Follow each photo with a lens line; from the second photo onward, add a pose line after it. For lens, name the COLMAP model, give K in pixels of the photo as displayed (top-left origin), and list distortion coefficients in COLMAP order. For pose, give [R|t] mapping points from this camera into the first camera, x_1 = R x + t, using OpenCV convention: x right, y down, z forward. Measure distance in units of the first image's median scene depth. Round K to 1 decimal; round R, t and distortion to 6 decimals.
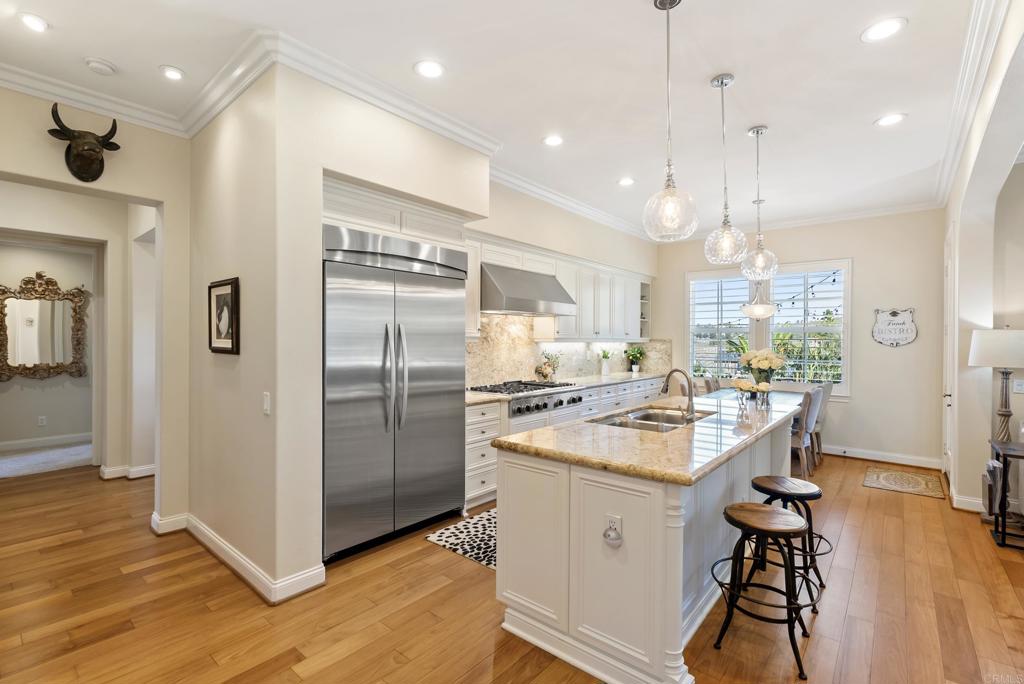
lens RADIAL K [[465.2, 0, 510.3], [0, 465.2, 341.0], [0, 0, 1]] dist [-0.010316, 0.005069]
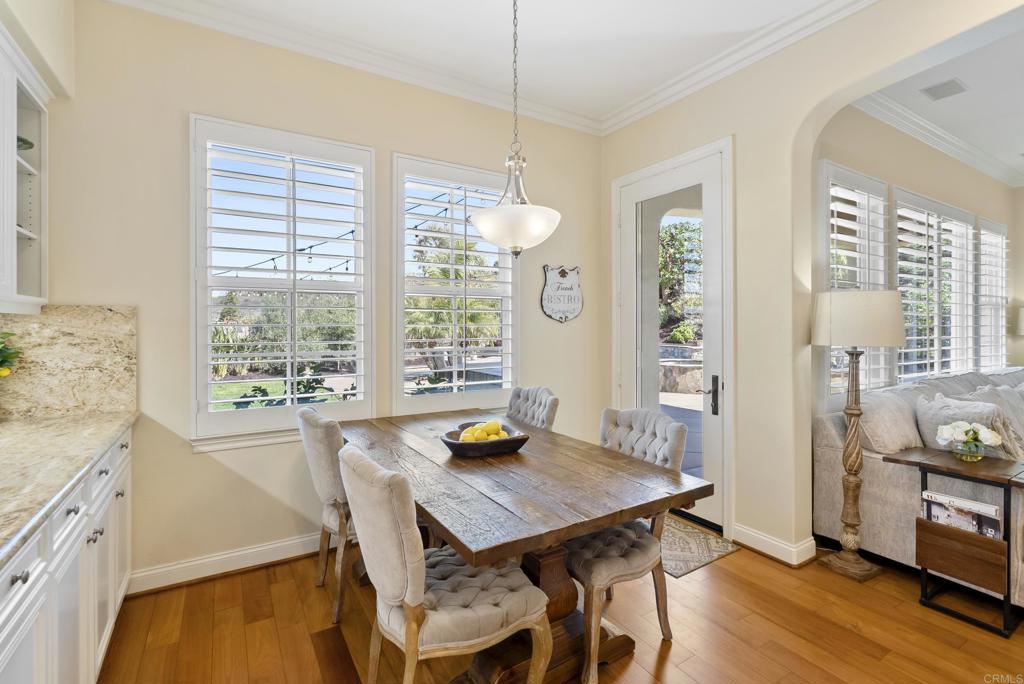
lens RADIAL K [[465.2, 0, 507.4], [0, 465.2, 326.7], [0, 0, 1]] dist [-0.010316, 0.005069]
pose [[0.316785, -0.010278, 0.948442, 0.162502], [0.004110, 0.999947, 0.009463, 0.011800], [-0.948488, 0.000901, 0.316810, 0.863219]]
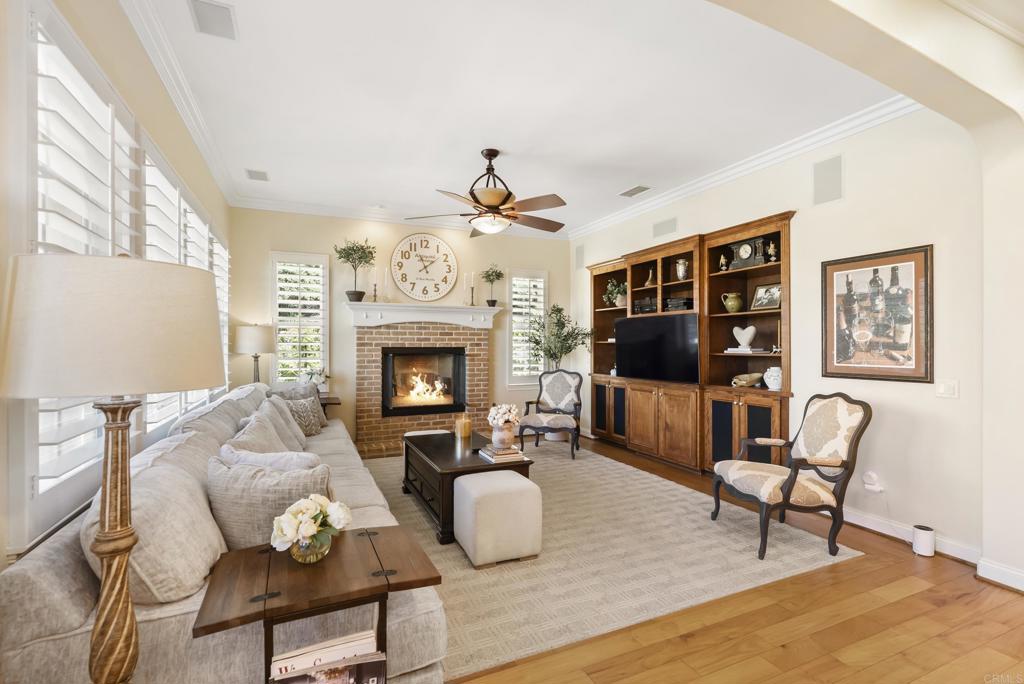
lens RADIAL K [[465.2, 0, 510.8], [0, 465.2, 343.4], [0, 0, 1]] dist [-0.010316, 0.005069]
pose [[-0.901337, -0.009188, 0.433020, 0.481033], [-0.007793, 0.999957, 0.004995, 0.014201], [-0.433048, 0.001128, -0.901370, 0.785743]]
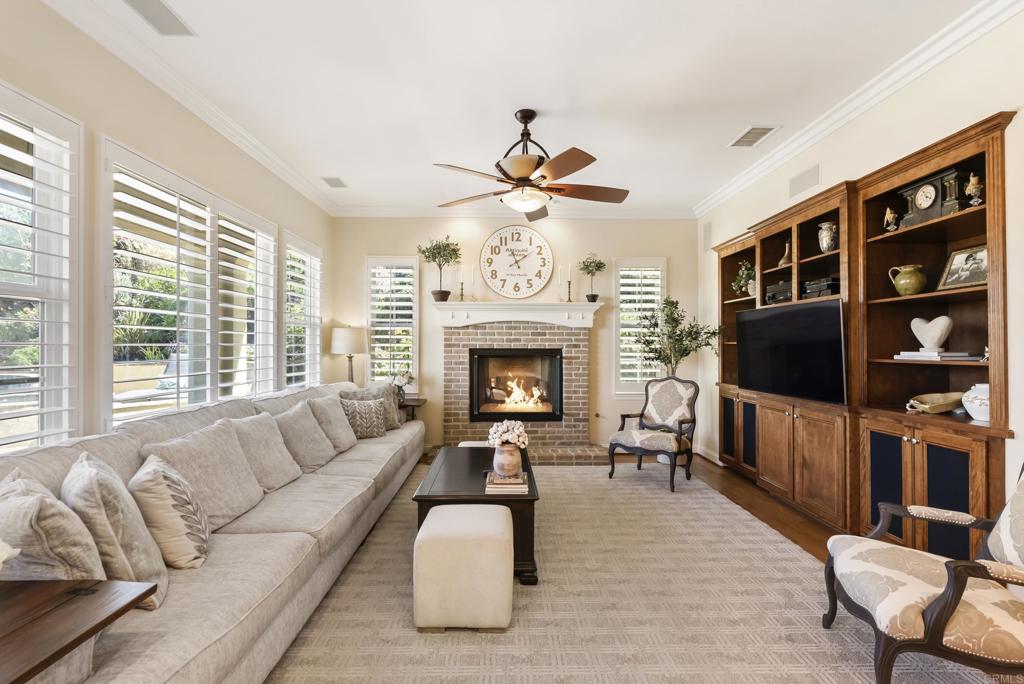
lens RADIAL K [[465.2, 0, 511.0], [0, 465.2, 341.7], [0, 0, 1]] dist [-0.010316, 0.005069]
pose [[-0.658873, -0.004262, 0.752242, 0.381444], [-0.005584, 0.999984, 0.000775, 0.014508], [-0.752234, -0.003690, -0.658886, 0.548202]]
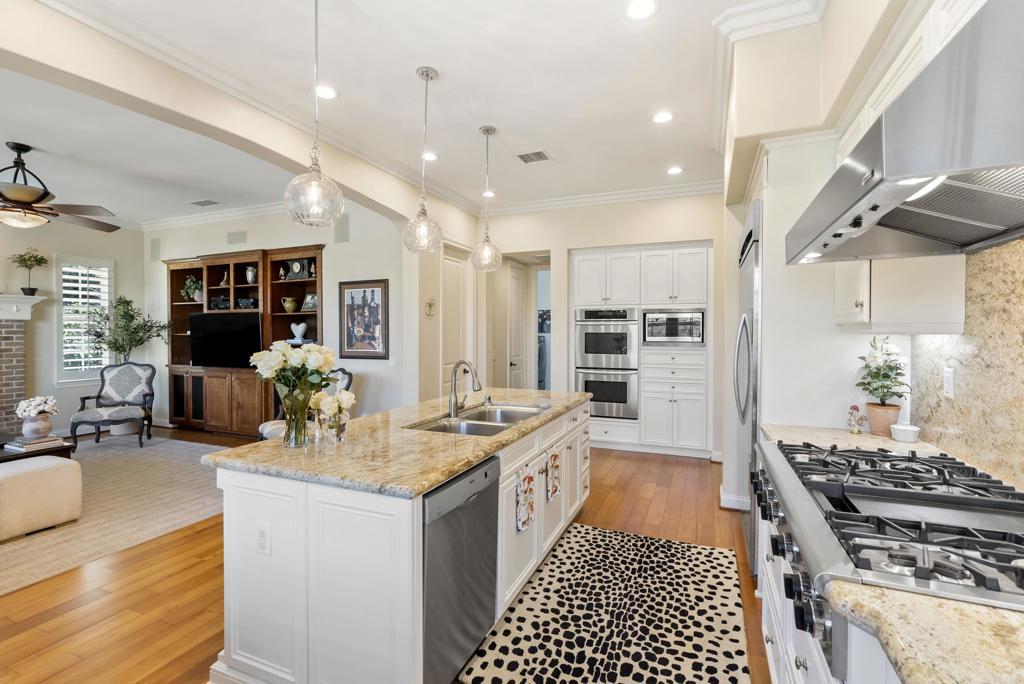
lens RADIAL K [[465.2, 0, 509.5], [0, 465.2, 335.0], [0, 0, 1]] dist [-0.010316, 0.005069]
pose [[-0.955758, -0.004731, -0.294116, 0.306416], [-0.007542, 0.999936, 0.008422, -0.000193], [0.294058, 0.010267, -0.955732, 1.062510]]
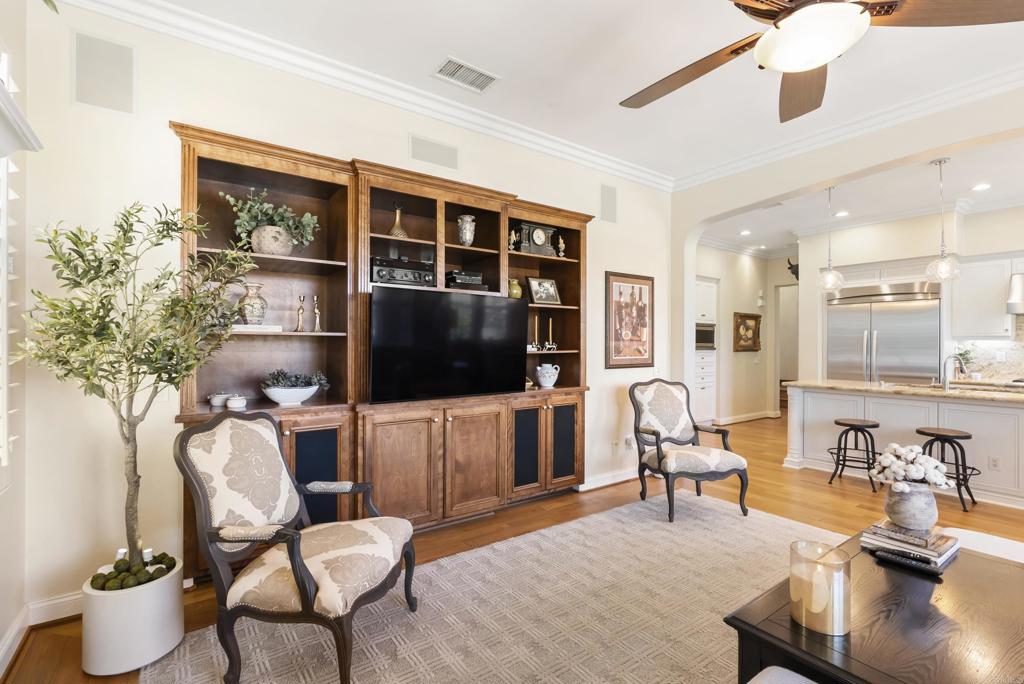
lens RADIAL K [[465.2, 0, 504.6], [0, 465.2, 346.2], [0, 0, 1]] dist [-0.010316, 0.005069]
pose [[-0.256344, -0.012474, -0.966505, 1.179862], [-0.005002, 0.999920, -0.011578, 0.034072], [0.966573, 0.001866, -0.256386, 0.009396]]
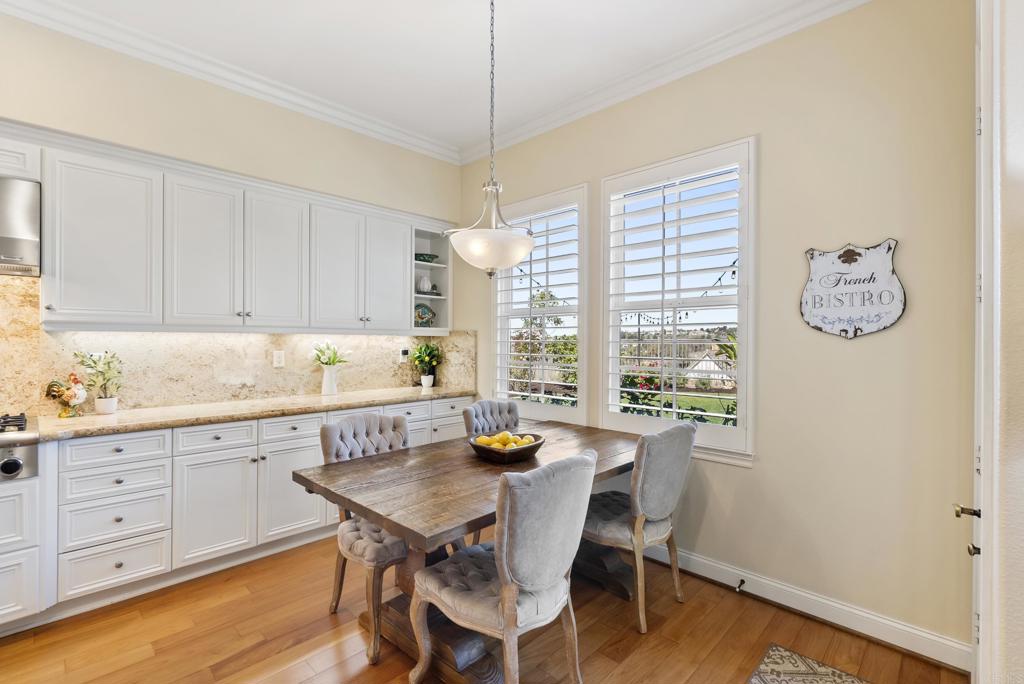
lens RADIAL K [[465.2, 0, 511.3], [0, 465.2, 340.7], [0, 0, 1]] dist [-0.010316, 0.005069]
pose [[0.997473, -0.002827, -0.070995, 0.566399], [0.002536, 0.999988, -0.004187, 0.015160], [0.071006, 0.003997, 0.997468, 0.580250]]
